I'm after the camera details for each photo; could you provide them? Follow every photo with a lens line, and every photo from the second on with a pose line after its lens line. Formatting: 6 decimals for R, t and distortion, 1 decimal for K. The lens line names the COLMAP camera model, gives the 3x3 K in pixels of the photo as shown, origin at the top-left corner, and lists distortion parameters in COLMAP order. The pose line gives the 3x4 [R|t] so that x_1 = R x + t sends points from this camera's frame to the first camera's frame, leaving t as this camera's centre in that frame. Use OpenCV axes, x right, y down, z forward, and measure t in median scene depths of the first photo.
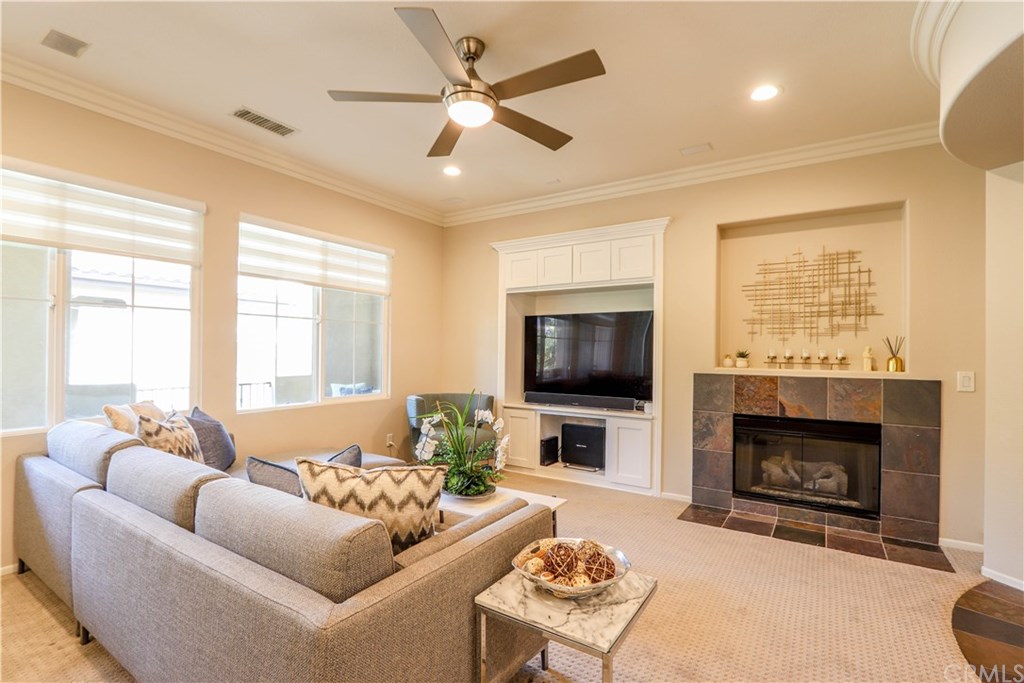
lens RADIAL K [[474.3, 0, 513.2], [0, 474.3, 344.7], [0, 0, 1]] dist [-0.016090, -0.000945]
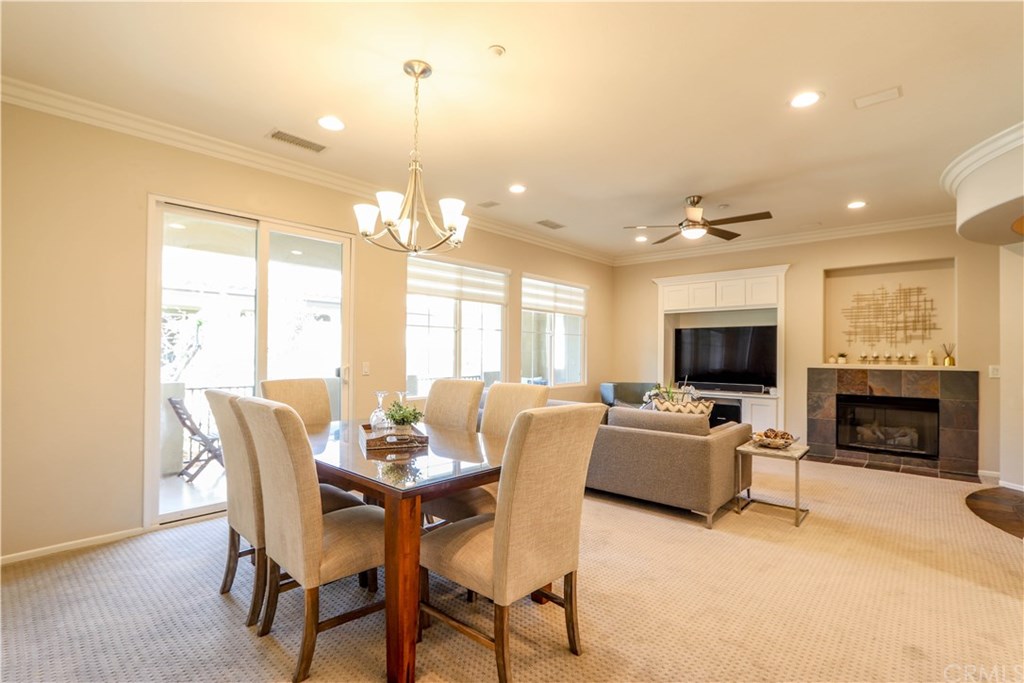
lens RADIAL K [[474.3, 0, 512.6], [0, 474.3, 345.5], [0, 0, 1]] dist [-0.016090, -0.000945]
pose [[0.988760, -0.004720, -0.149438, -0.352587], [0.004169, 0.999983, -0.004000, -0.008879], [0.149455, 0.003332, 0.988763, -0.684284]]
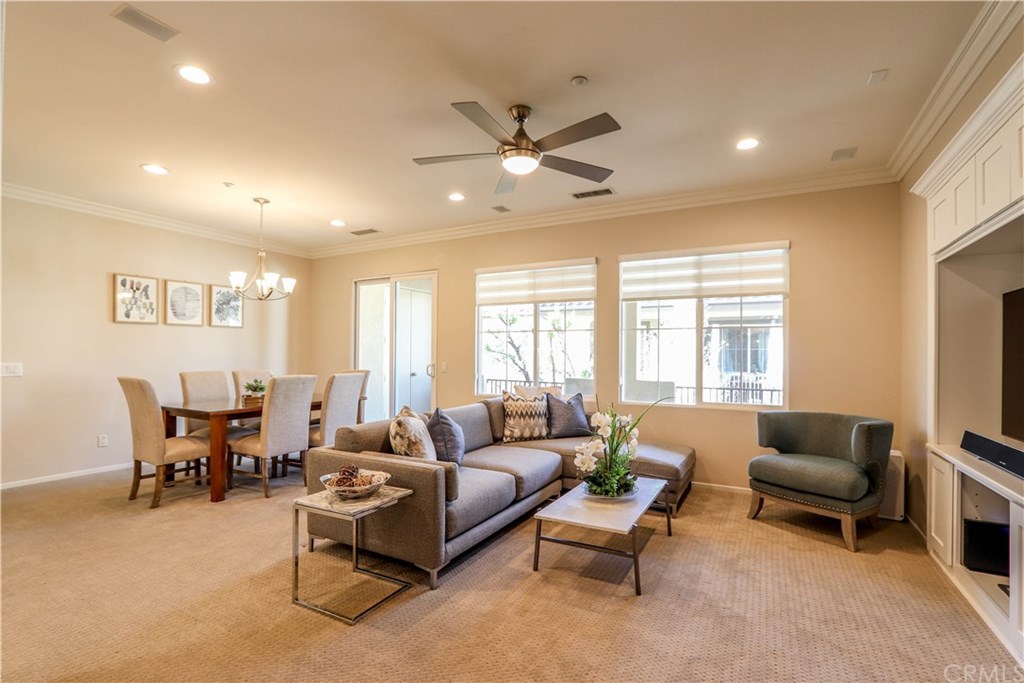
lens RADIAL K [[474.3, 0, 512.9], [0, 474.3, 350.1], [0, 0, 1]] dist [-0.016090, -0.000945]
pose [[0.074379, -0.014304, -0.997127, 0.742721], [0.007345, 0.999878, -0.013795, 0.008672], [0.997203, -0.006298, 0.074475, 0.577431]]
